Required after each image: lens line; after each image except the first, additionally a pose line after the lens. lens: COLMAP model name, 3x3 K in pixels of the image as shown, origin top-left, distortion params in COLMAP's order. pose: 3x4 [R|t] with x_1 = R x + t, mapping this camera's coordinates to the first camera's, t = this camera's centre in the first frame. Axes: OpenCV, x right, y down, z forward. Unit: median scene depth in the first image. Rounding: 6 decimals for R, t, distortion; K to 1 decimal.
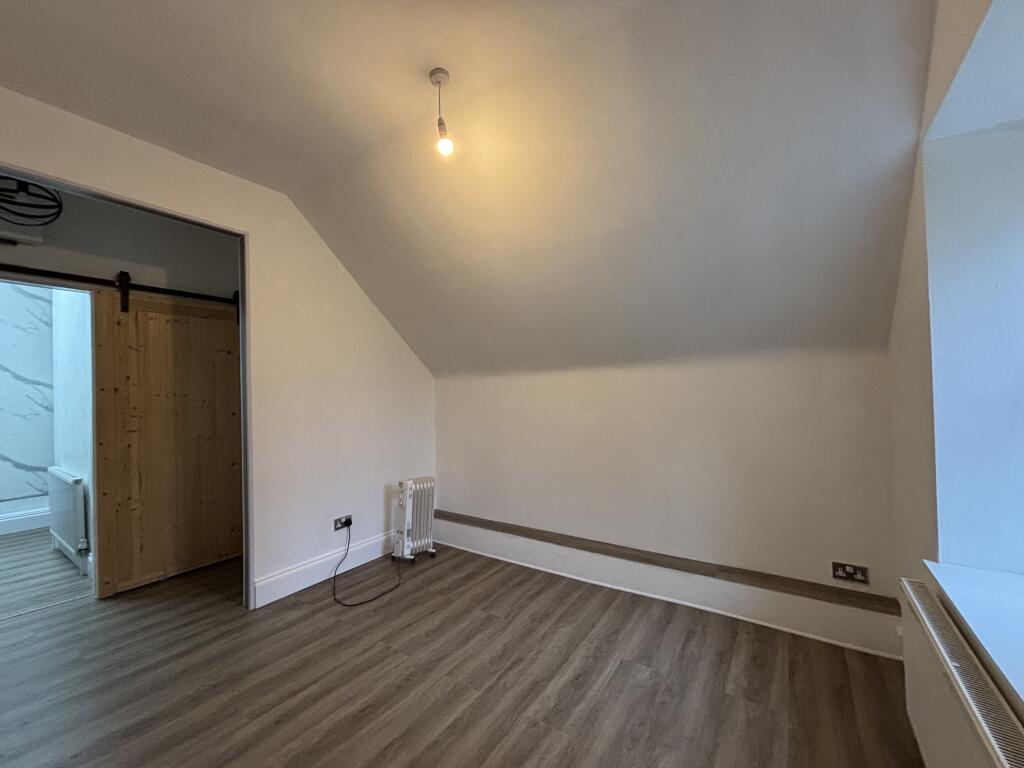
lens RADIAL K [[416.4, 0, 508.6], [0, 416.4, 385.1], [0, 0, 1]] dist [-0.008331, 0.000073]
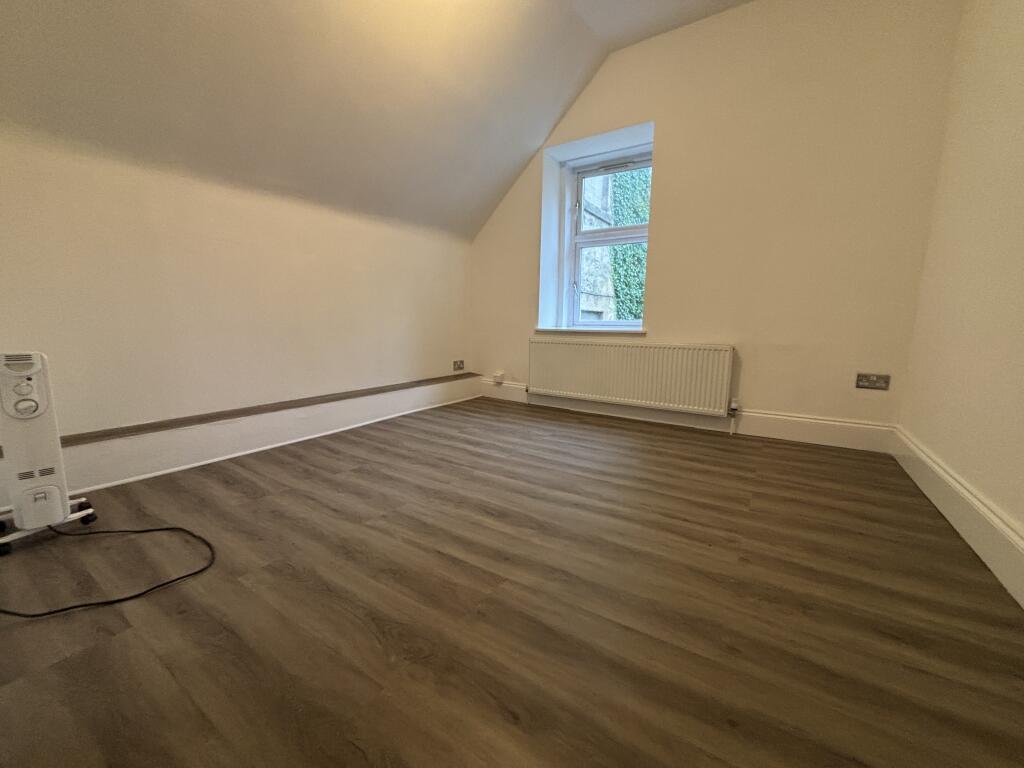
lens RADIAL K [[416.4, 0, 508.5], [0, 416.4, 381.2], [0, 0, 1]] dist [-0.008331, 0.000073]
pose [[-0.018850, -0.116331, 0.993032, -0.981636], [-0.024000, 0.992975, 0.115869, 0.283695], [-0.999534, -0.021649, -0.021510, 0.762104]]
